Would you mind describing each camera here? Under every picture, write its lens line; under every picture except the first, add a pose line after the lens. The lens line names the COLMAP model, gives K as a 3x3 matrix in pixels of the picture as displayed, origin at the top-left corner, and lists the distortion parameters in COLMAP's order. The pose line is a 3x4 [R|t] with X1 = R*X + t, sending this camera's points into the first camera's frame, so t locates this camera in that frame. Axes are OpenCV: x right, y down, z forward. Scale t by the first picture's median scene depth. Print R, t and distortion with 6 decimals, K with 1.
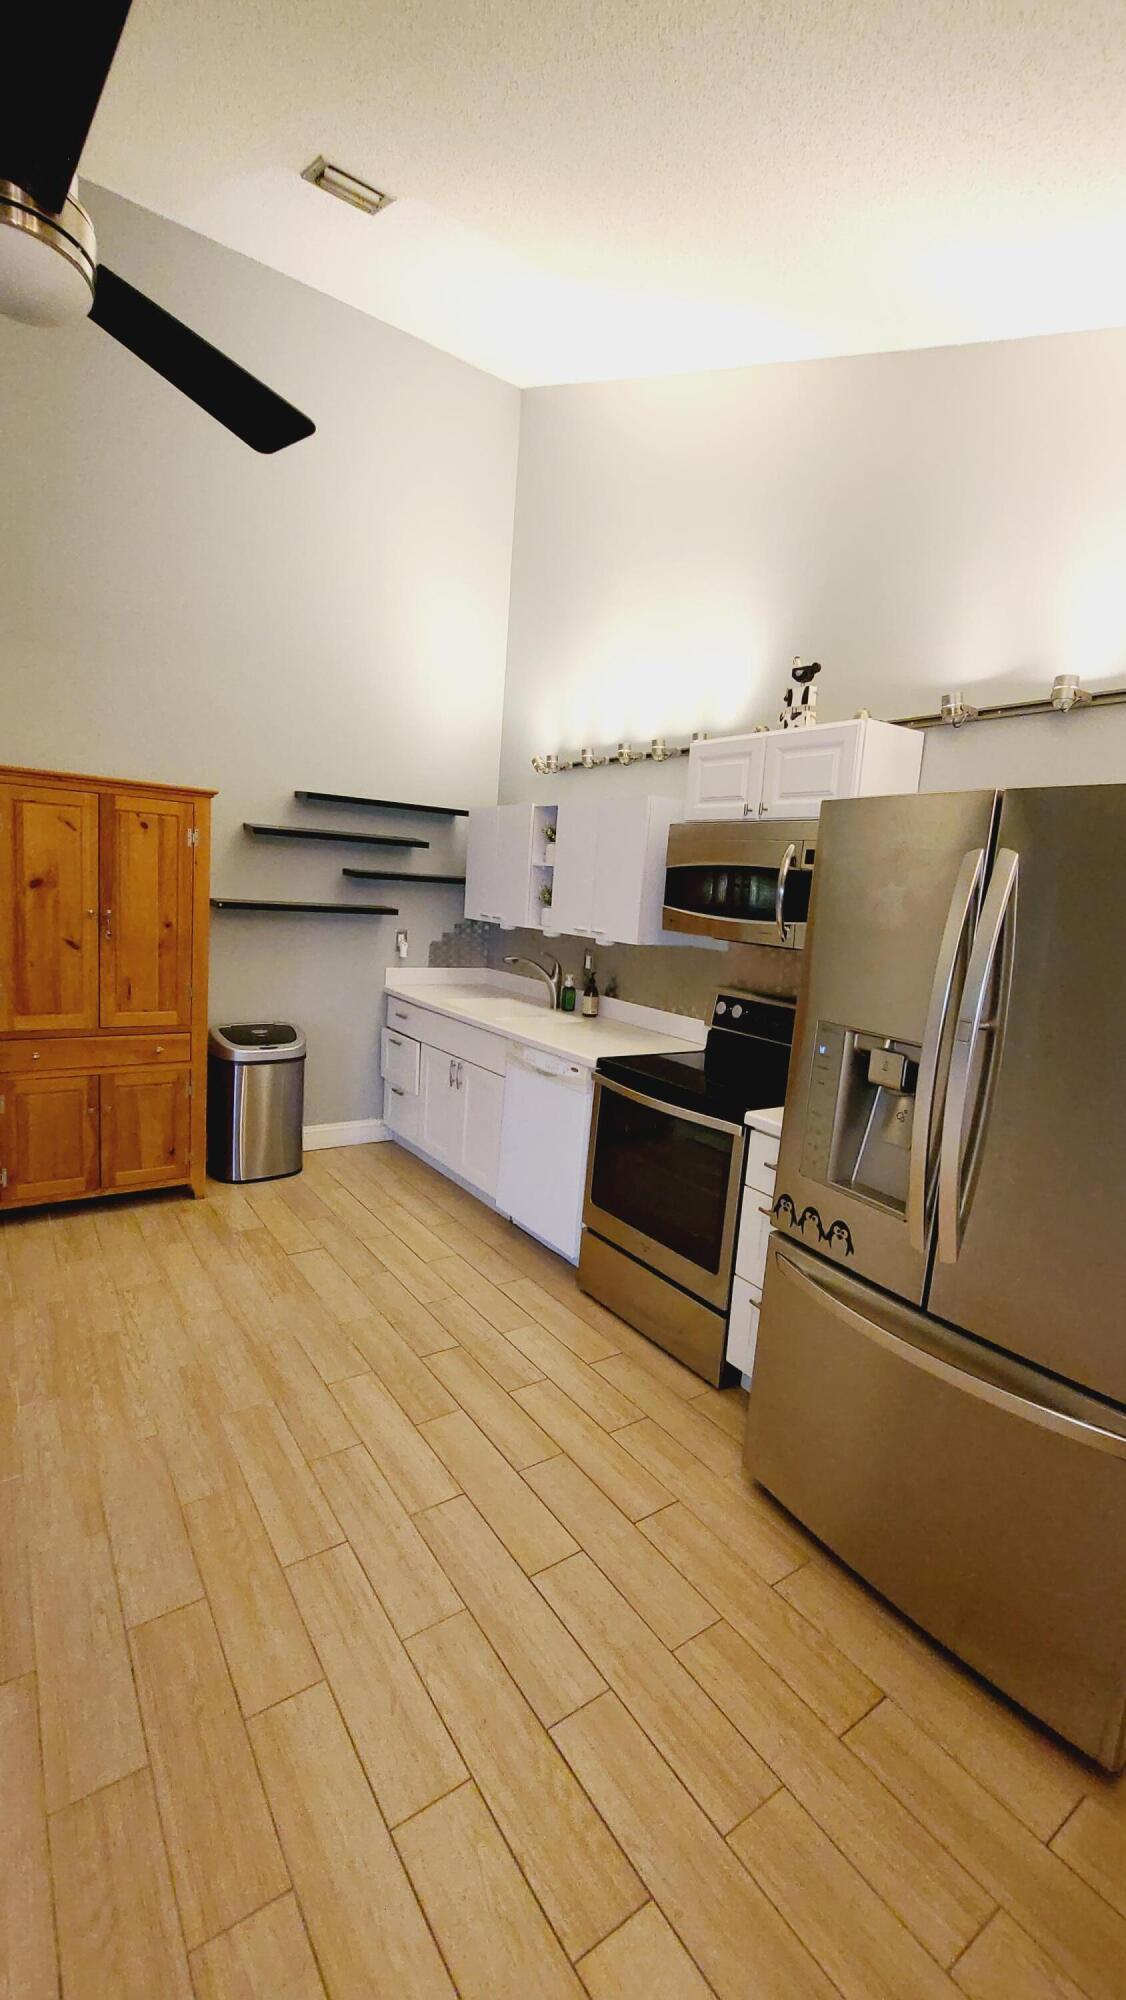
lens RADIAL K [[821.6, 0, 561.1], [0, 821.6, 1000.4], [0, 0, 1]] dist [-0.001140, -0.001401]
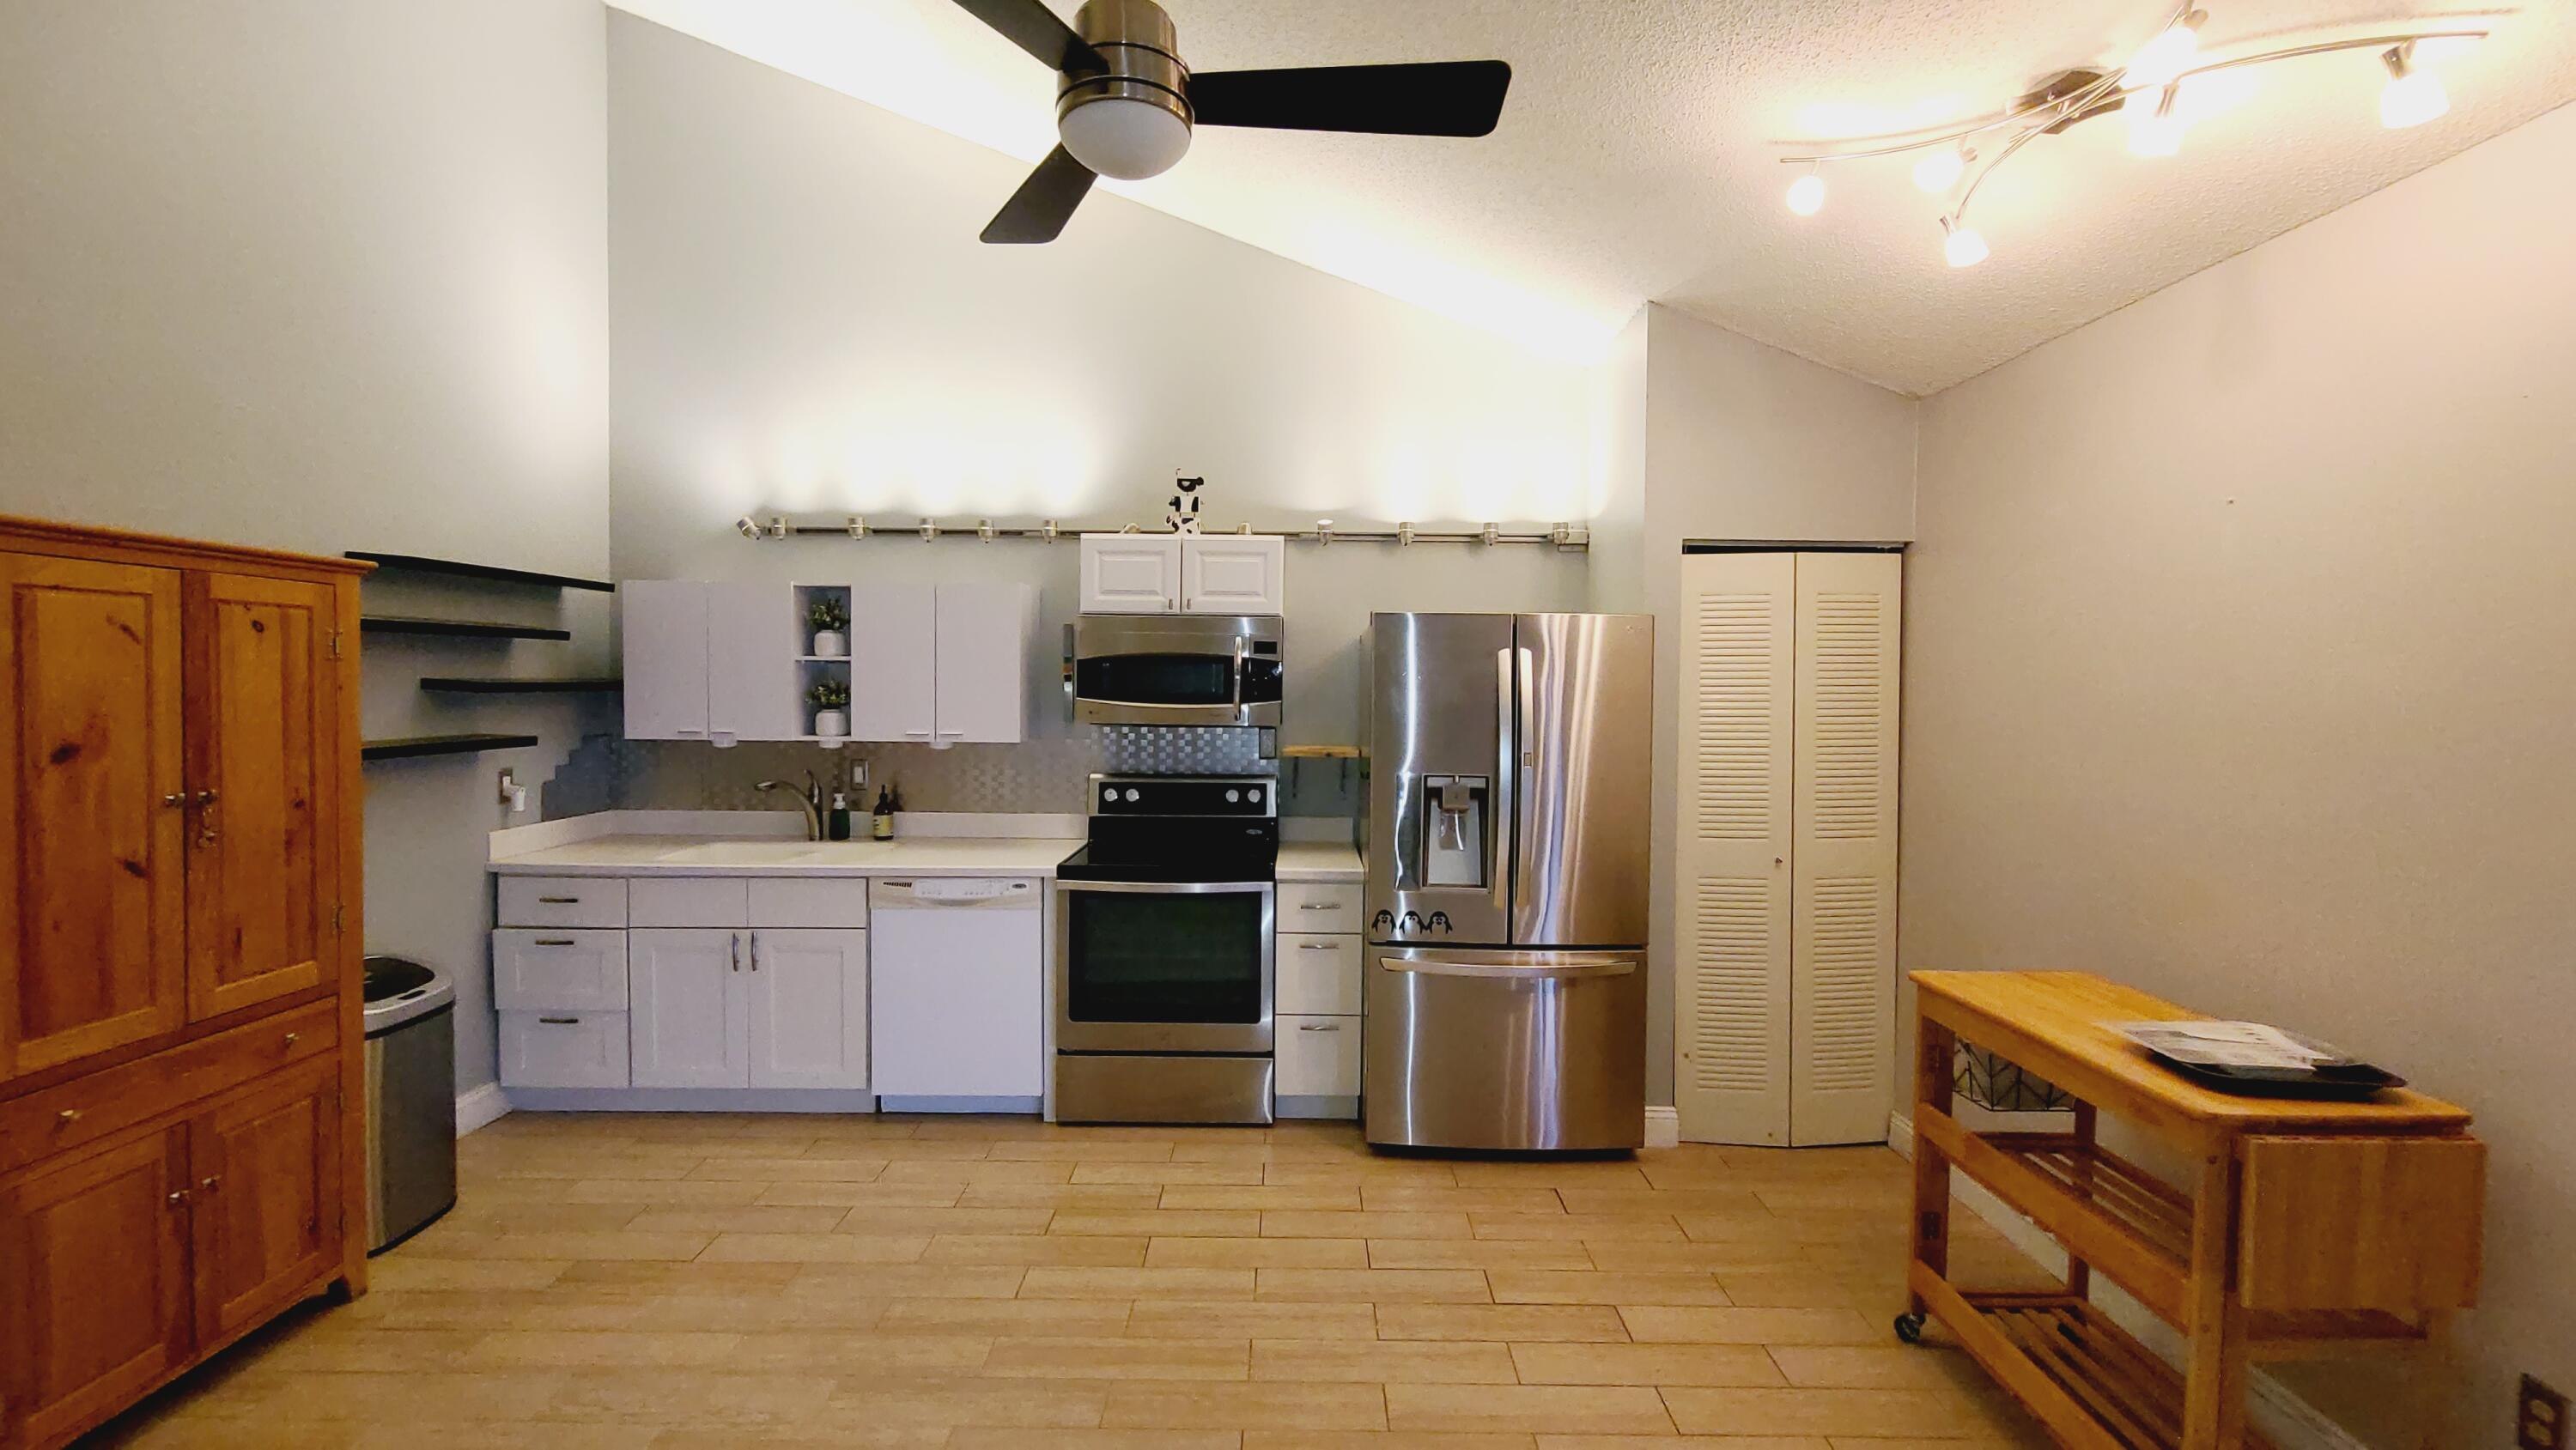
lens RADIAL K [[1058.2, 0, 1278.9], [0, 1058.2, 723.0], [0, 0, 1]] dist [-0.001140, -0.001401]
pose [[0.587751, -0.097227, 0.803179, -0.681924], [0.146832, 0.989085, 0.012283, -0.060669], [-0.795606, 0.110713, 0.595612, 0.060249]]
